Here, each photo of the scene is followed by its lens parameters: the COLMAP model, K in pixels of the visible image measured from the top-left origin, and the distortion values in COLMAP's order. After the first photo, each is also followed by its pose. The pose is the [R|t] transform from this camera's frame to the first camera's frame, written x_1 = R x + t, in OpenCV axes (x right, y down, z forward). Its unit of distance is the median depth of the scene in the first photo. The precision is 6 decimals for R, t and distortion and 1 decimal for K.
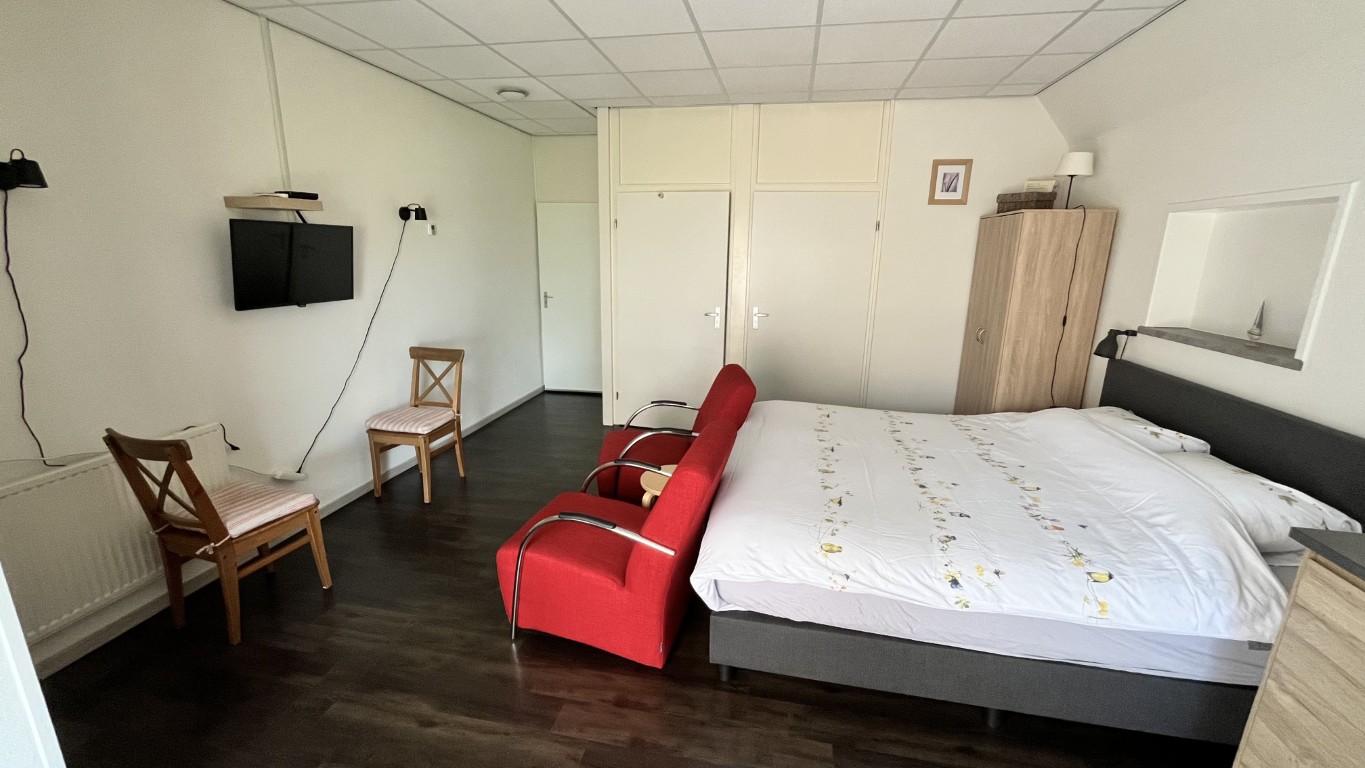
lens RADIAL K [[553.4, 0, 680.2], [0, 553.4, 382.3], [0, 0, 1]] dist [0.001036, 0.000224]
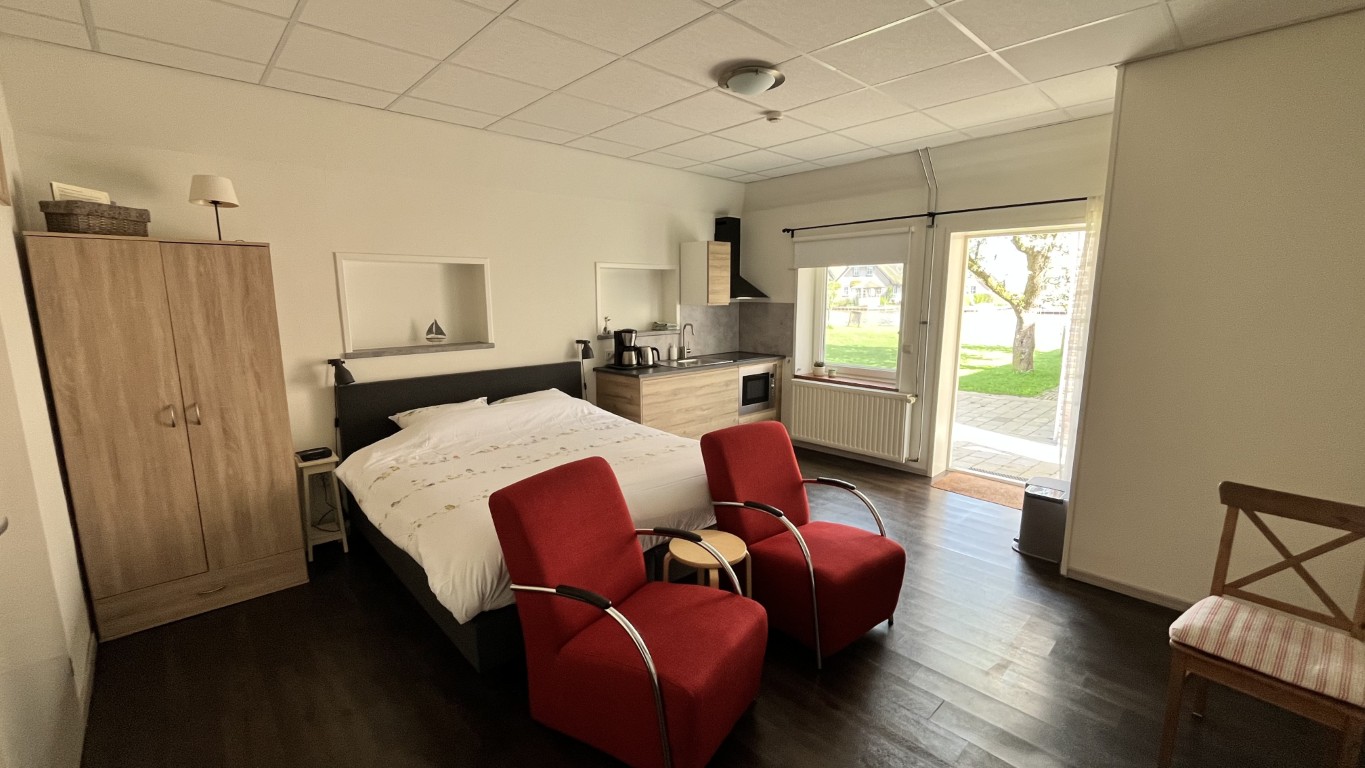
lens RADIAL K [[553.4, 0, 680.2], [0, 553.4, 382.3], [0, 0, 1]] dist [0.001036, 0.000224]
pose [[-0.811299, -0.104079, 0.575292, -0.537599], [0.131013, 0.926633, 0.352402, -0.457404], [-0.569762, 0.361274, -0.738141, 1.858381]]
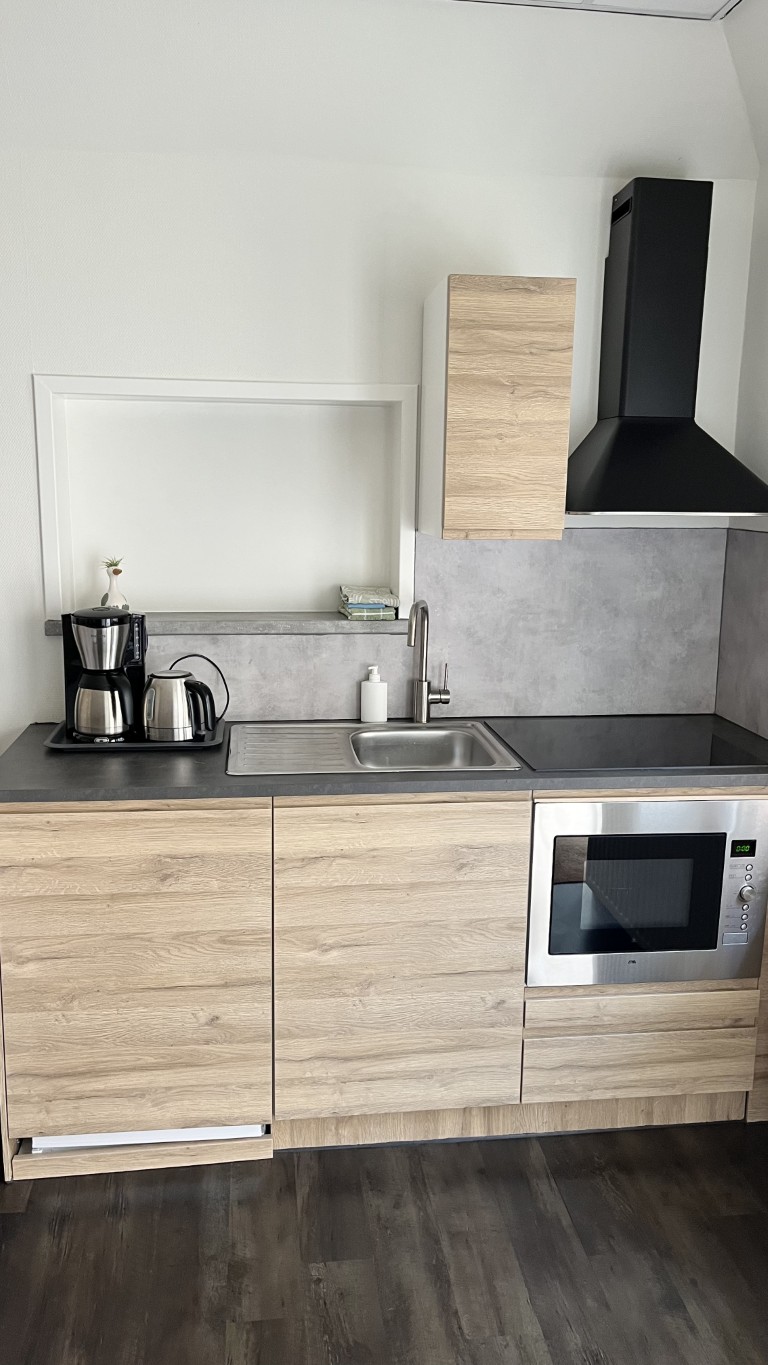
lens RADIAL K [[1034.3, 0, 390.7], [0, 1034.3, 689.0], [0, 0, 1]] dist [0.077514, -0.097174]
pose [[-0.312836, -0.202266, 0.928021, -0.322346], [0.206774, 0.939125, 0.274390, -0.110984], [-0.927027, 0.277729, -0.251968, 0.432025]]
